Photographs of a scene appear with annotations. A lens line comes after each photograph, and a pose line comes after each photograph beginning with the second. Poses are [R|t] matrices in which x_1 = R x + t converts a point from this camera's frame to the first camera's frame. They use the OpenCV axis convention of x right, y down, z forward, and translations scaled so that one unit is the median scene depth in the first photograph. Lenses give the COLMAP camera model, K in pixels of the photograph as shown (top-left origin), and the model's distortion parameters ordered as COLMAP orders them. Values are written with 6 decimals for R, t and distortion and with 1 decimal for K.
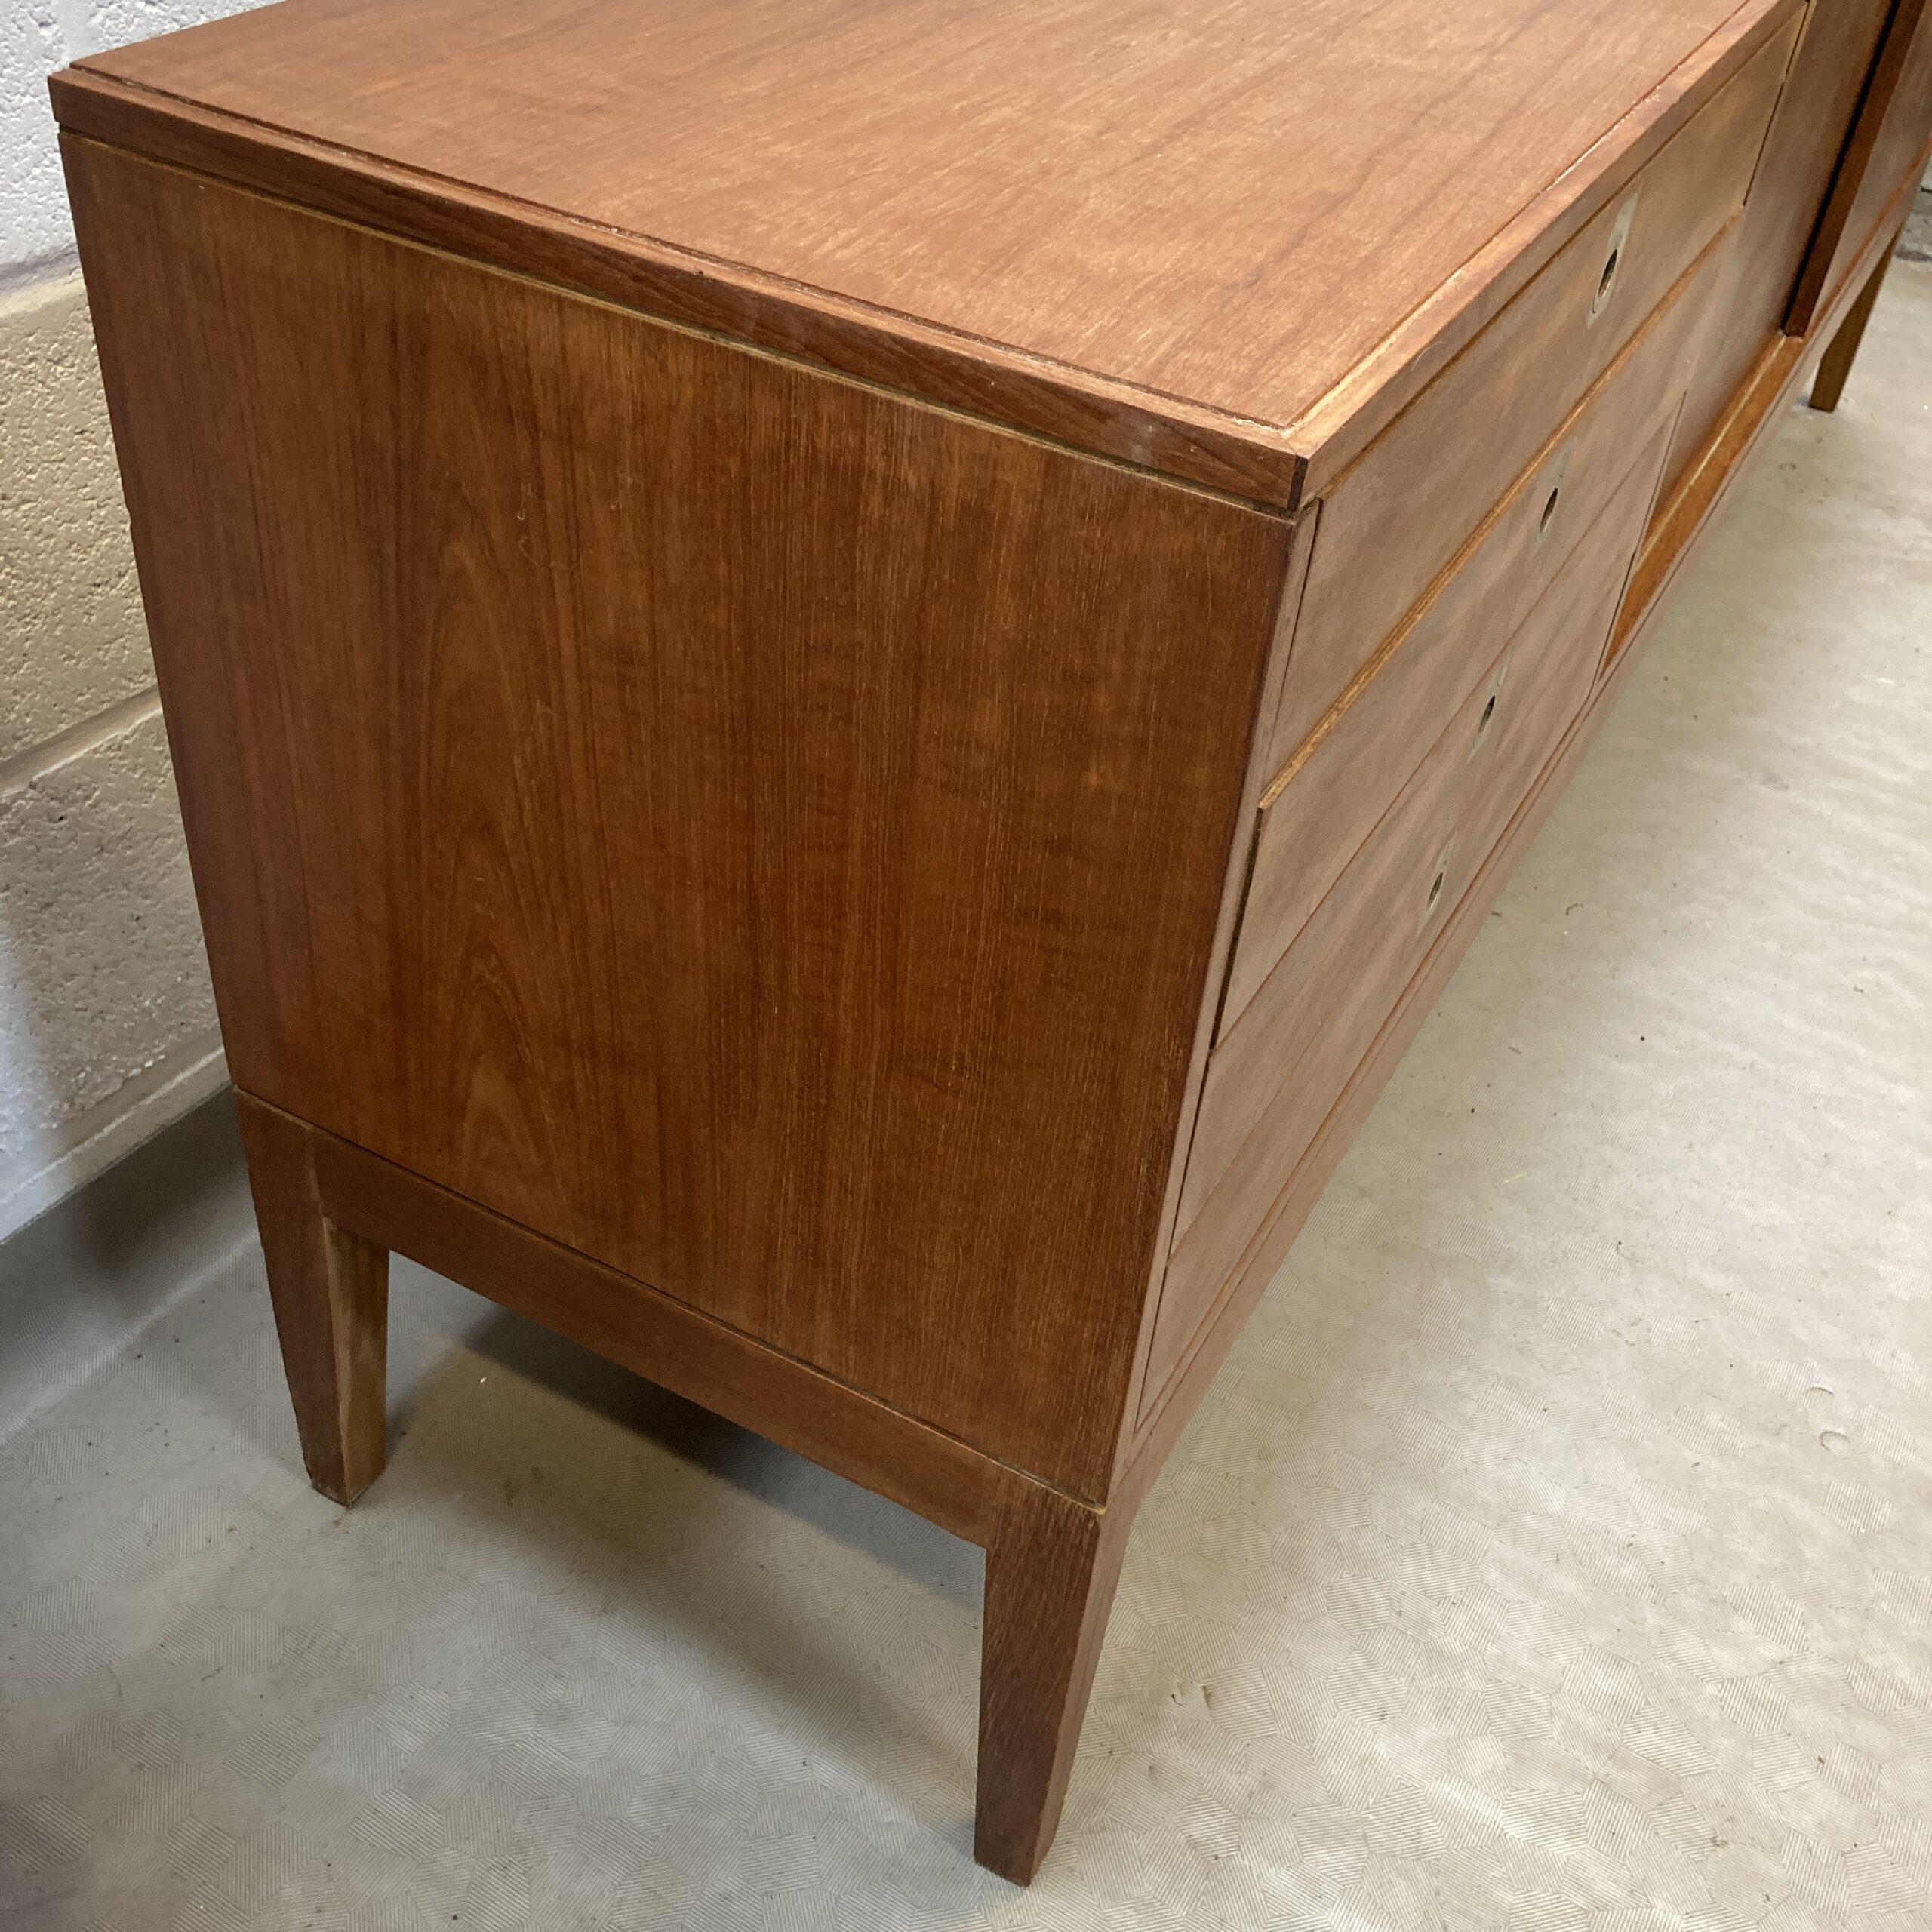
lens RADIAL K [[2132.6, 0, 977.9], [0, 2132.6, 966.6], [0, 0, 1]] dist [0.011234, 0.000000]
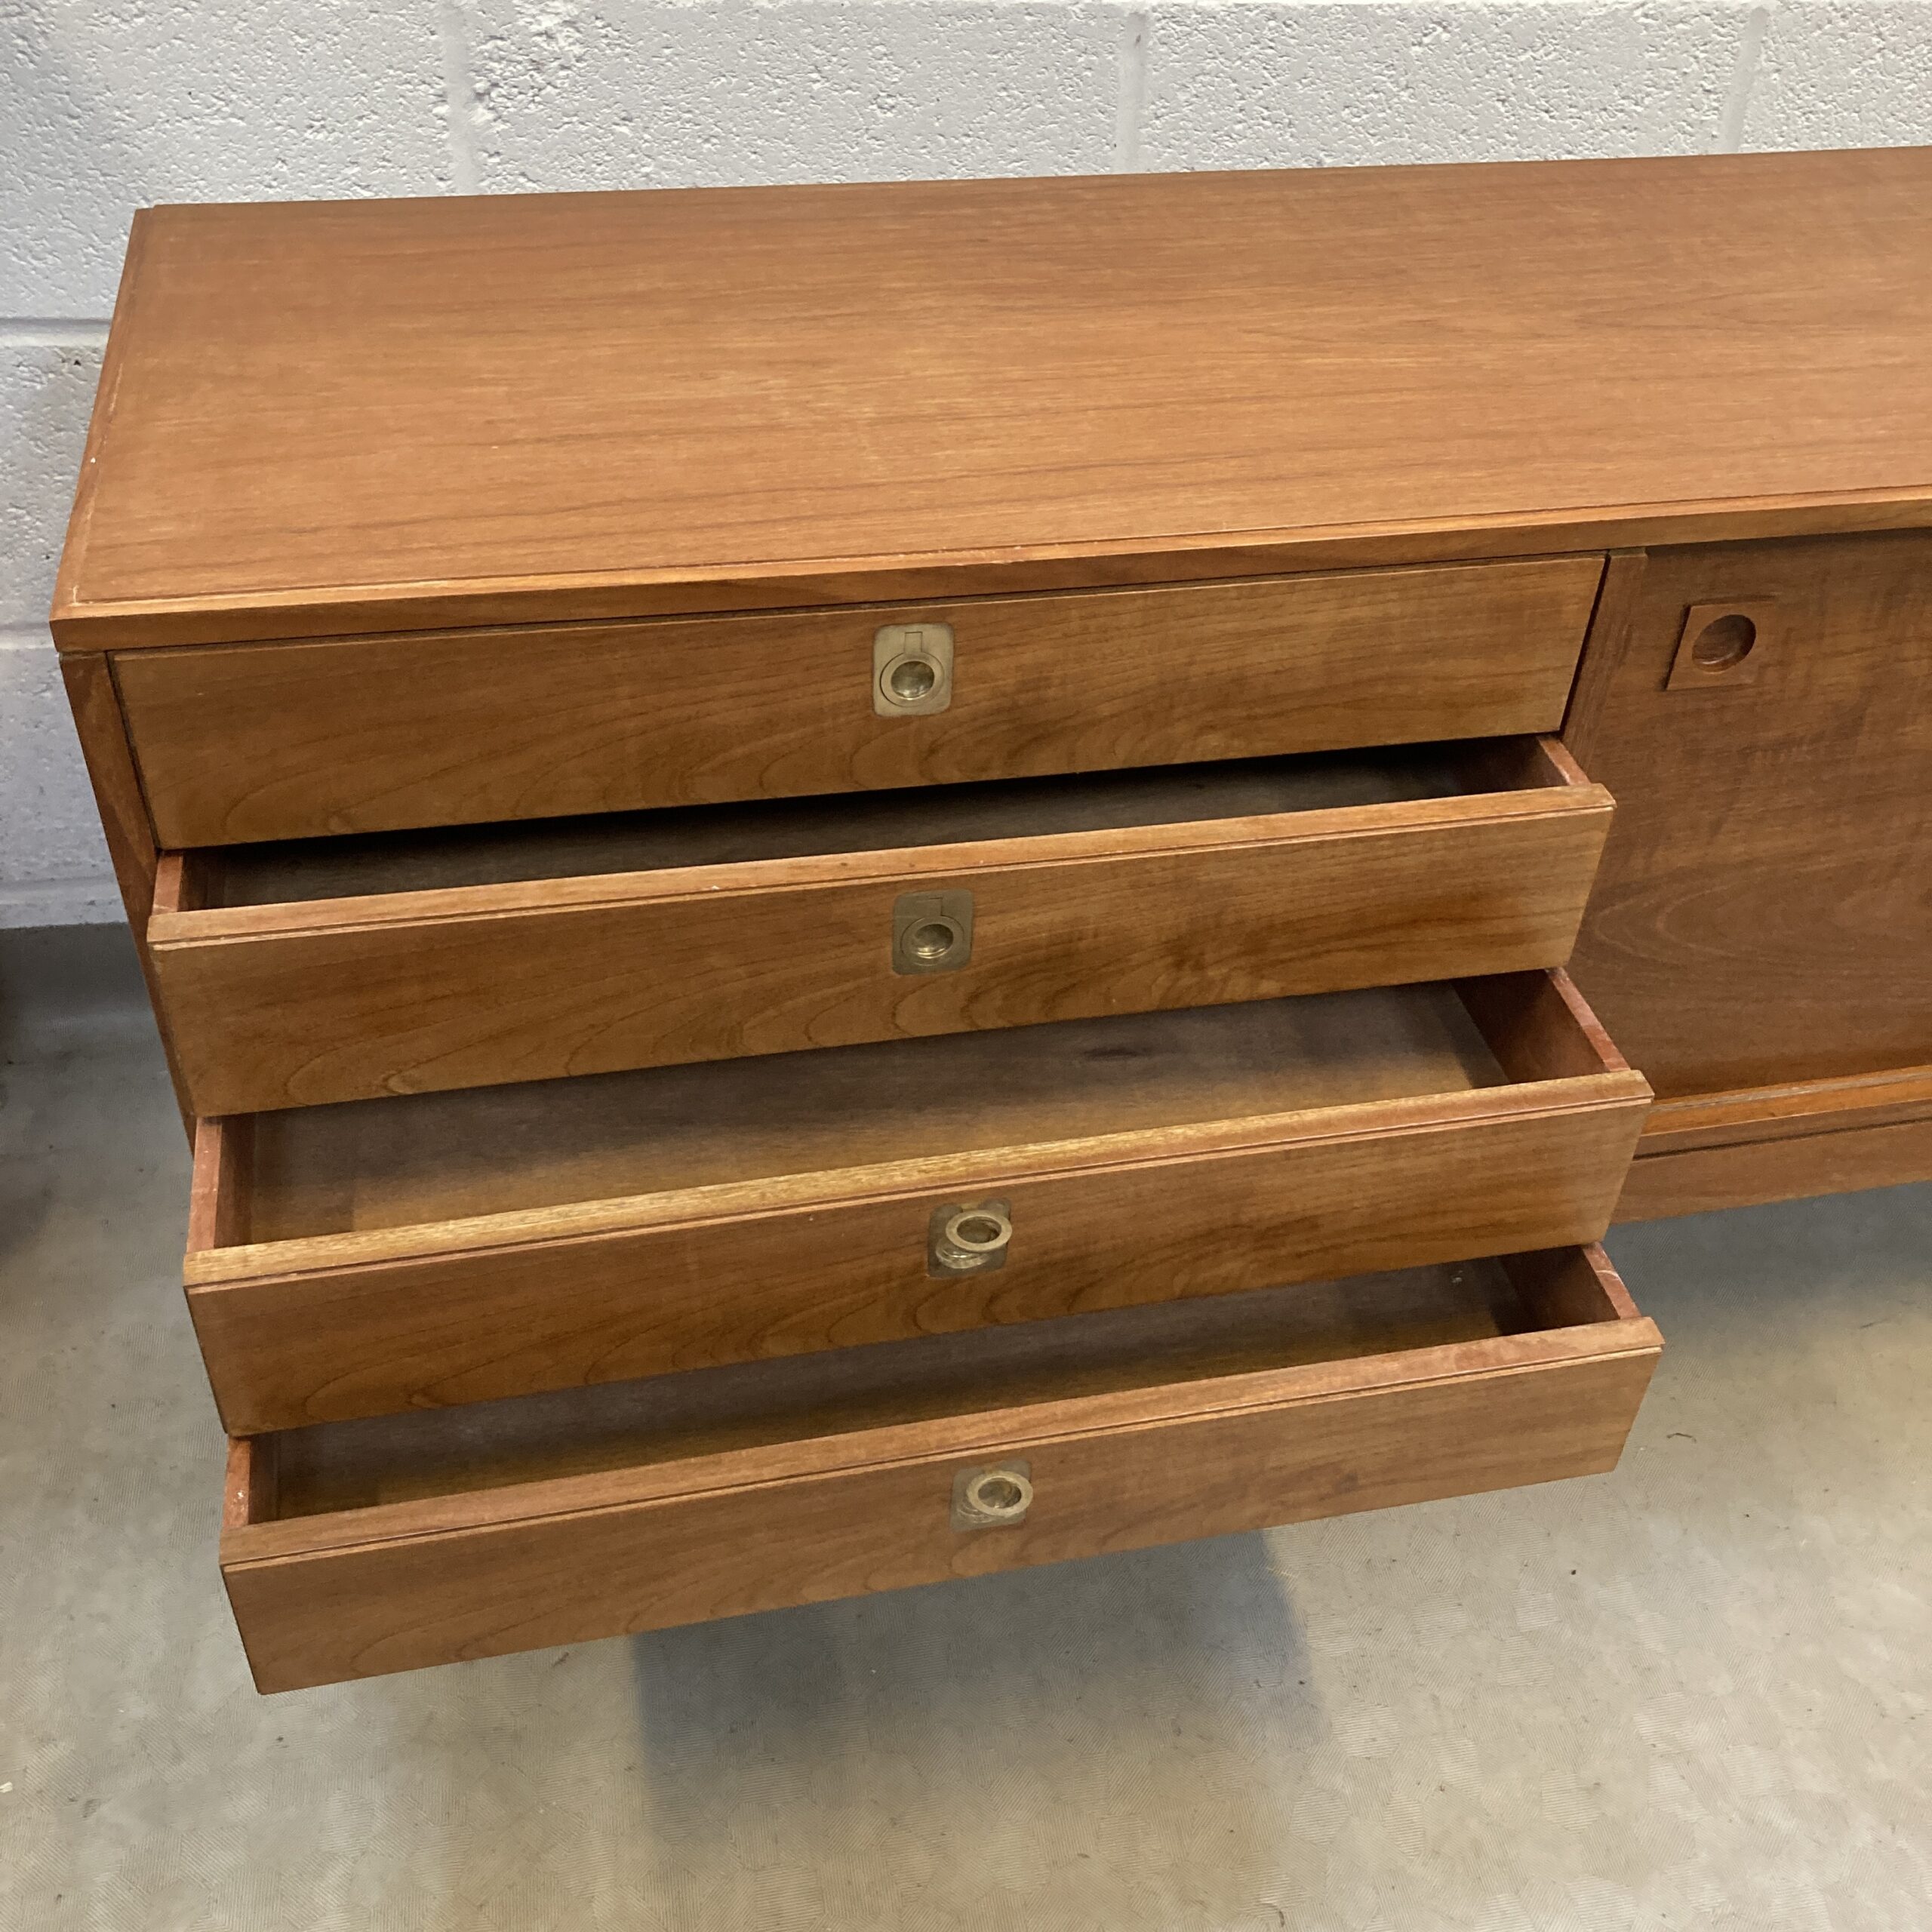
lens RADIAL K [[2132.6, 0, 988.1], [0, 2132.6, 957.7], [0, 0, 1]] dist [0.011234, 0.000000]
pose [[0.653444, 0.442557, -0.614128, 1.105696], [-0.471534, 0.872637, 0.127124, -0.360901], [0.592171, 0.206514, 0.778900, 0.162386]]
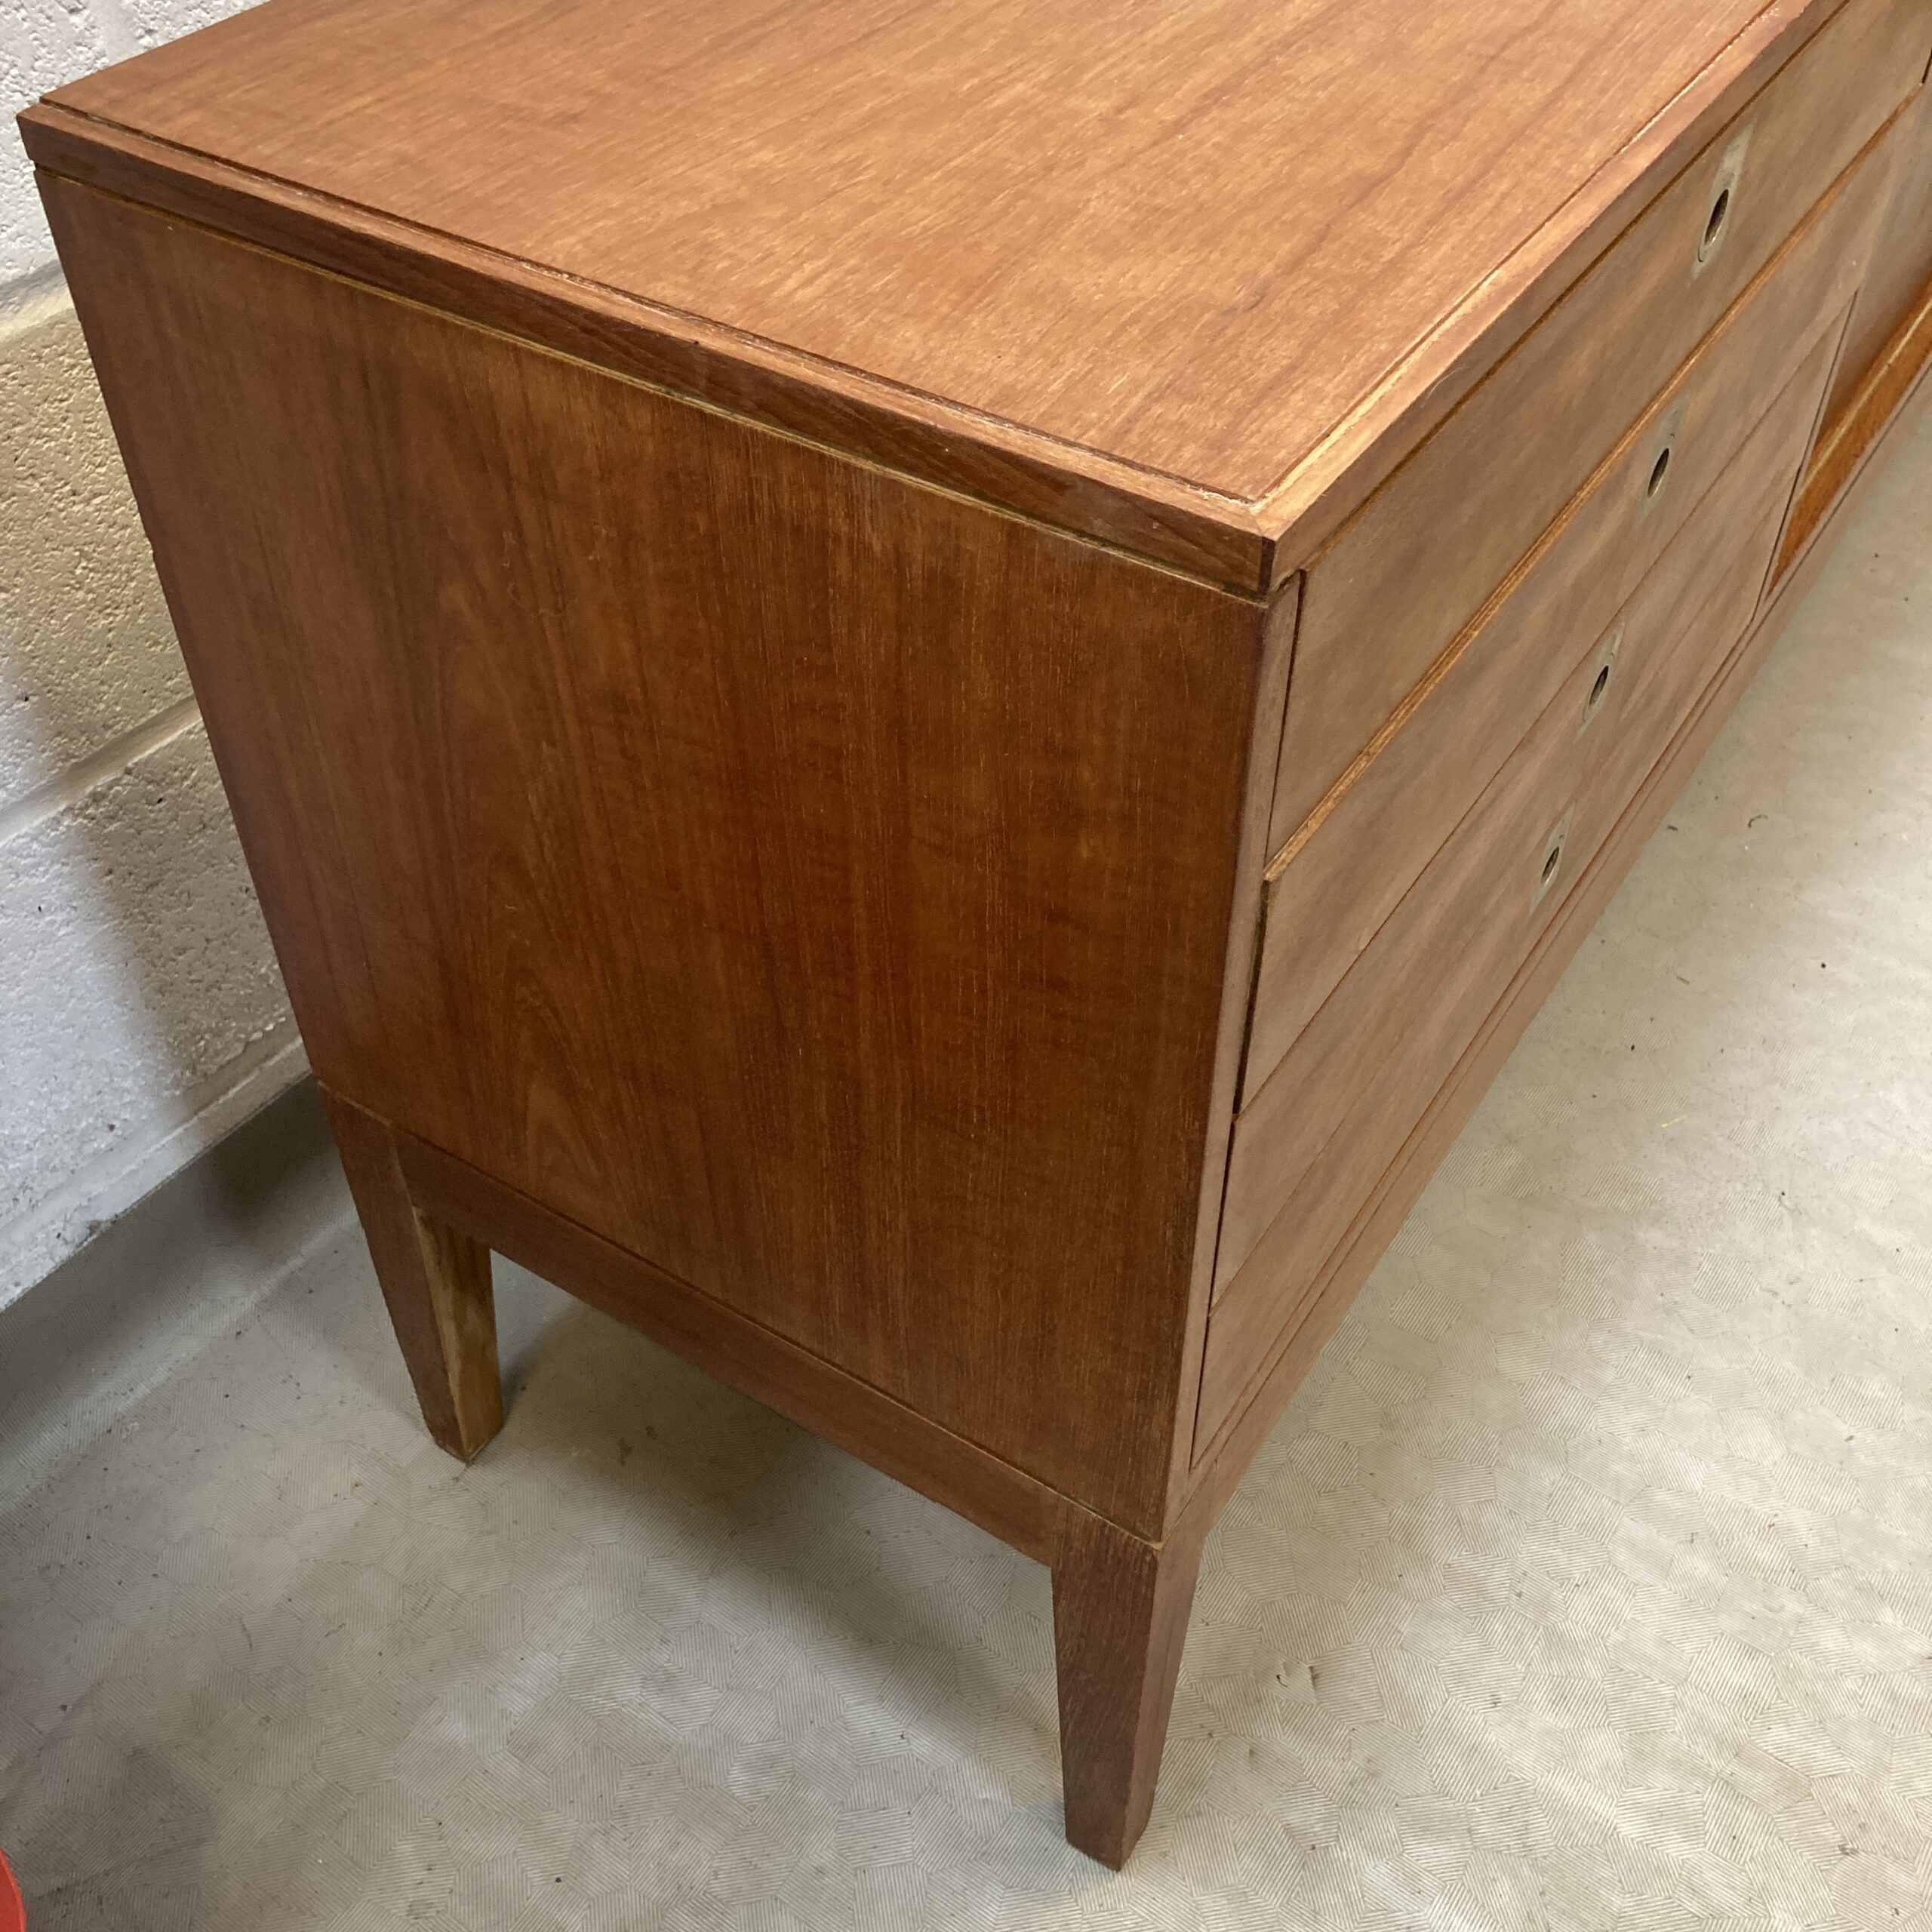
lens RADIAL K [[2132.6, 0, 976.5], [0, 2132.6, 970.4], [0, 0, 1]] dist [0.011234, 0.000000]
pose [[0.993694, -0.003739, -0.112068, 0.085868], [0.013157, 0.996427, 0.083423, -0.088503], [0.111356, -0.084371, 0.990193, 0.049367]]
